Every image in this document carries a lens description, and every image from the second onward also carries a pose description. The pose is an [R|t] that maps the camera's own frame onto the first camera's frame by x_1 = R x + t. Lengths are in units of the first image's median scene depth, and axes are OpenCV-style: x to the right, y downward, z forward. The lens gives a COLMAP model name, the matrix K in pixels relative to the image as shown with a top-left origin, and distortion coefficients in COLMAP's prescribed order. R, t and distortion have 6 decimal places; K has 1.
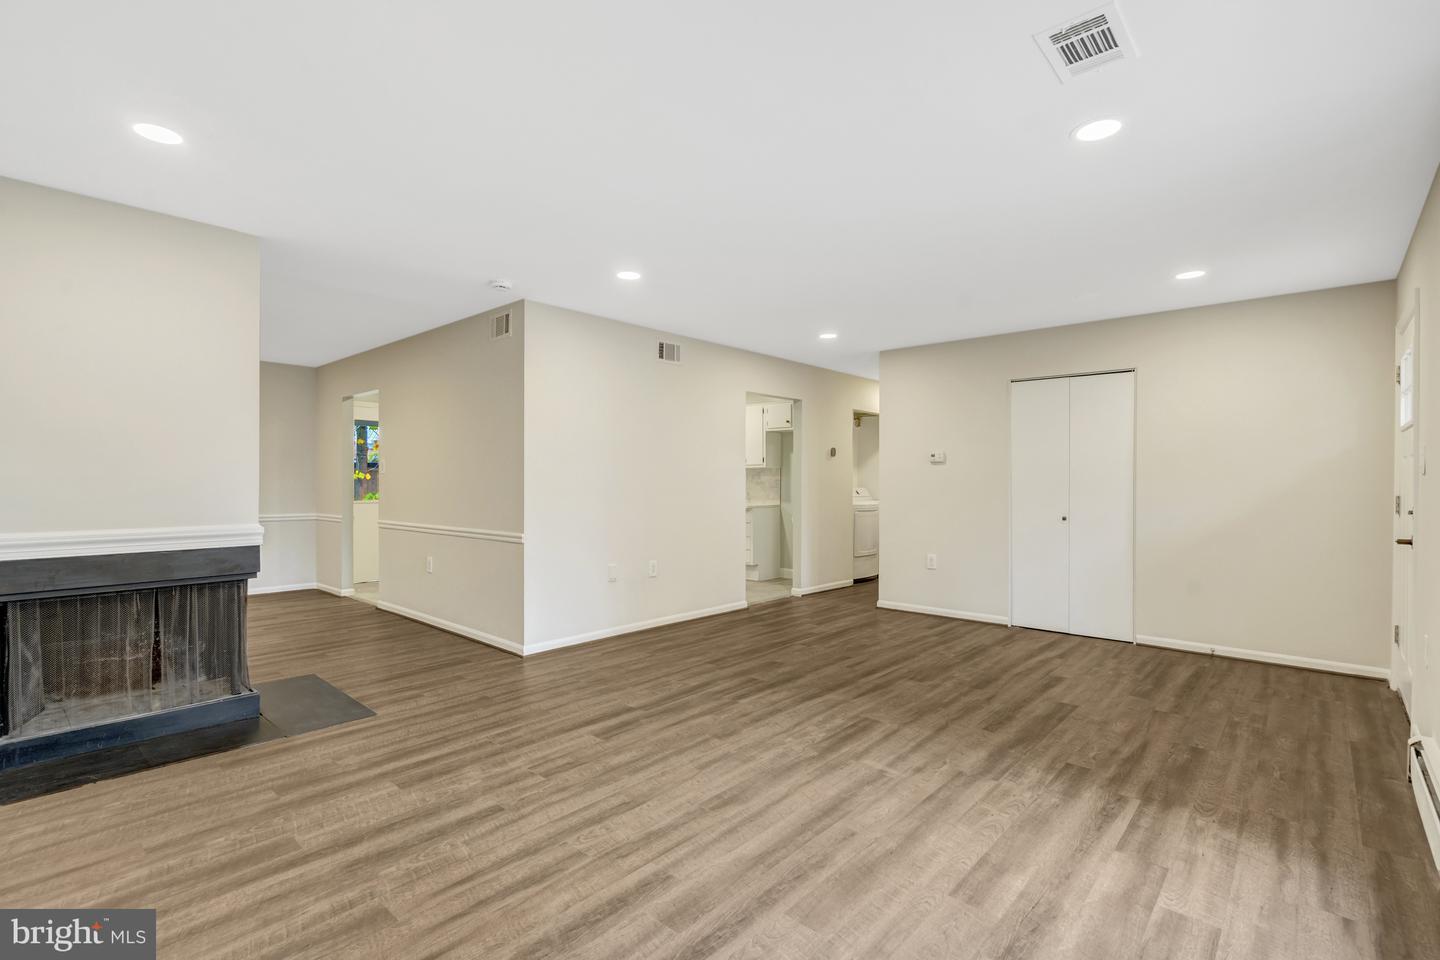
lens RADIAL K [[667.7, 0, 719.1], [0, 667.7, 478.2], [0, 0, 1]] dist [-0.002234, 0.001009]
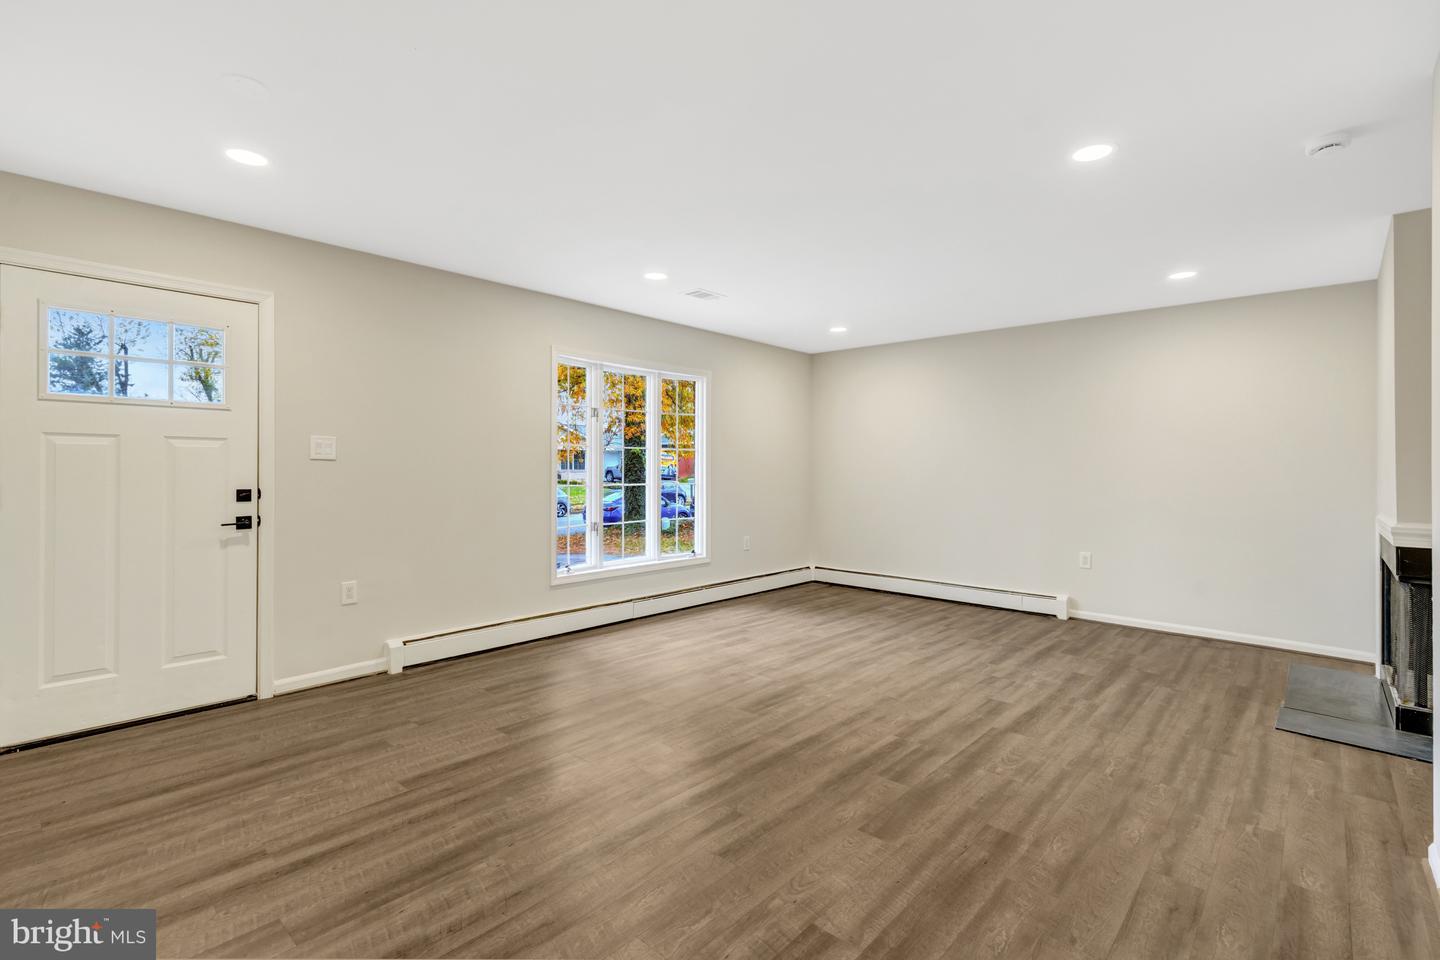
lens RADIAL K [[659.4, 0, 719.6], [0, 659.4, 474.9], [0, 0, 1]] dist [0.000737, 0.000134]
pose [[-0.999911, -0.011733, 0.006281, 0.286316], [-0.011716, 0.999927, 0.002792, 0.009811], [-0.006314, 0.002718, -0.999976, 2.105550]]
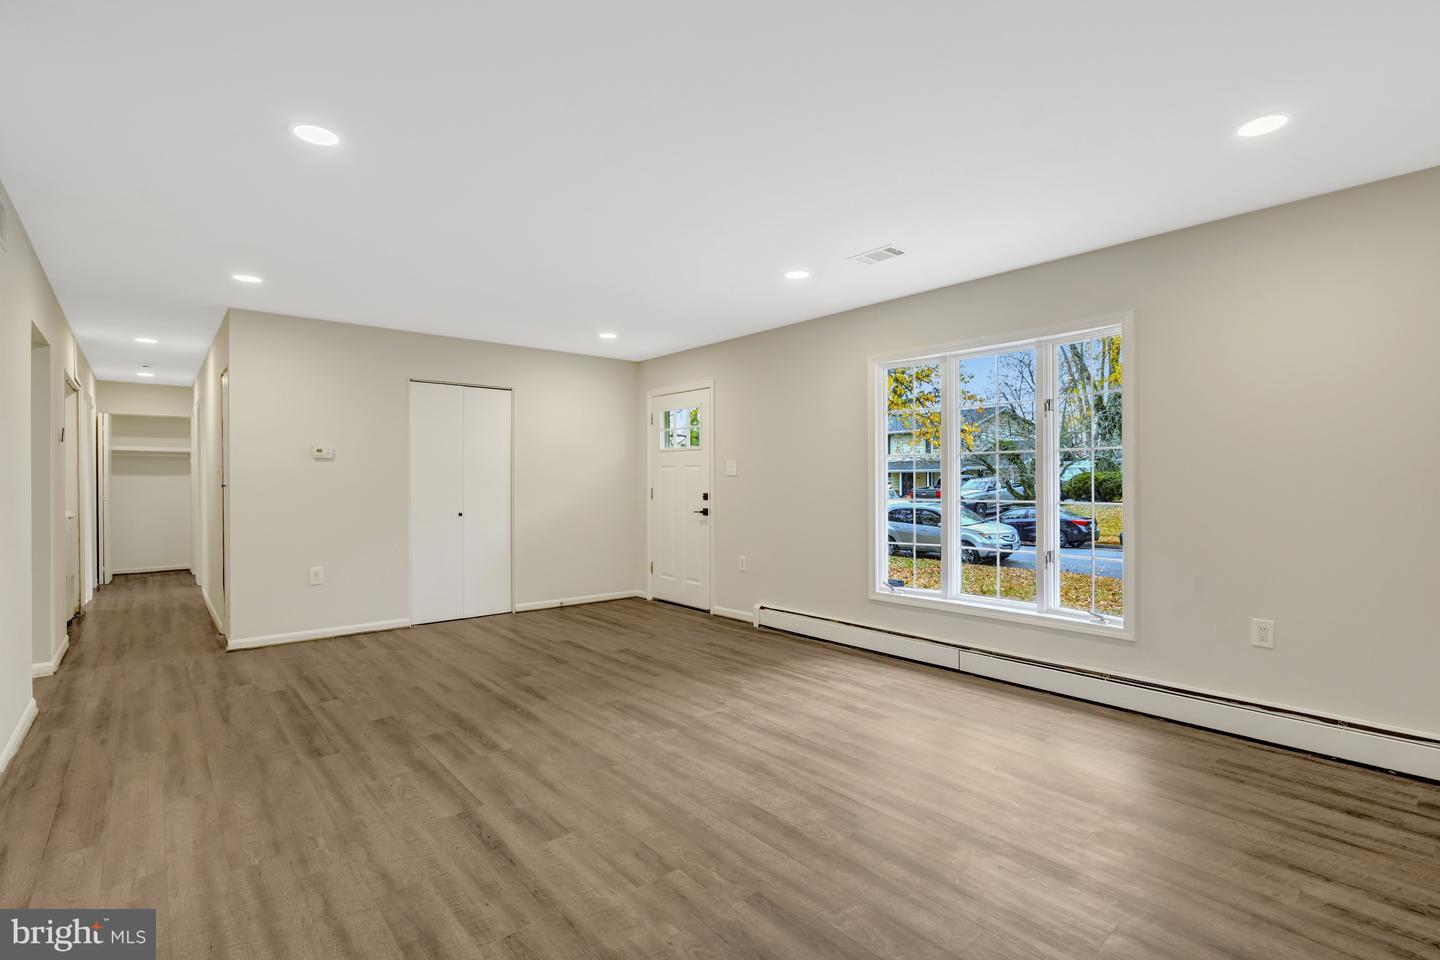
lens RADIAL K [[671.8, 0, 720.0], [0, 671.8, 480.0], [0, 0, 1]] dist [0.000269, 0.001435]
pose [[0.131458, -0.003485, 0.991316, -0.875295], [-0.001913, 0.999991, 0.003769, -0.001158], [-0.991320, -0.002392, 0.131450, 0.729019]]
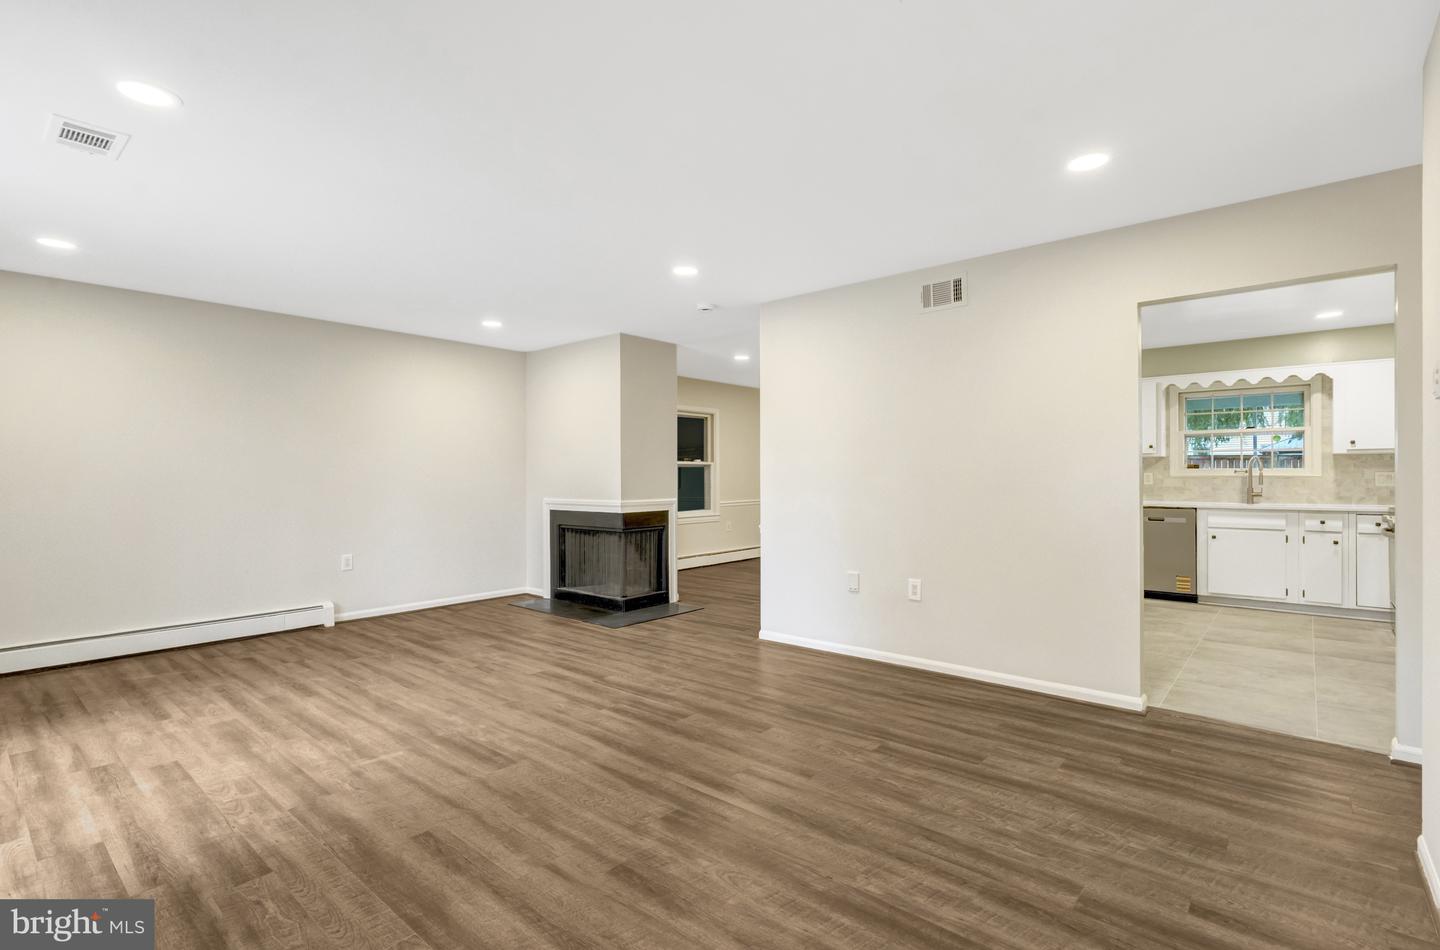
lens RADIAL K [[674.8, 0, 722.6], [0, 674.8, 475.8], [0, 0, 1]] dist [0.000571, -0.000240]
pose [[0.023183, -0.003103, -0.999726, 1.130028], [0.008214, 0.999962, -0.002913, 0.013519], [0.999697, -0.008144, 0.023208, 1.326022]]
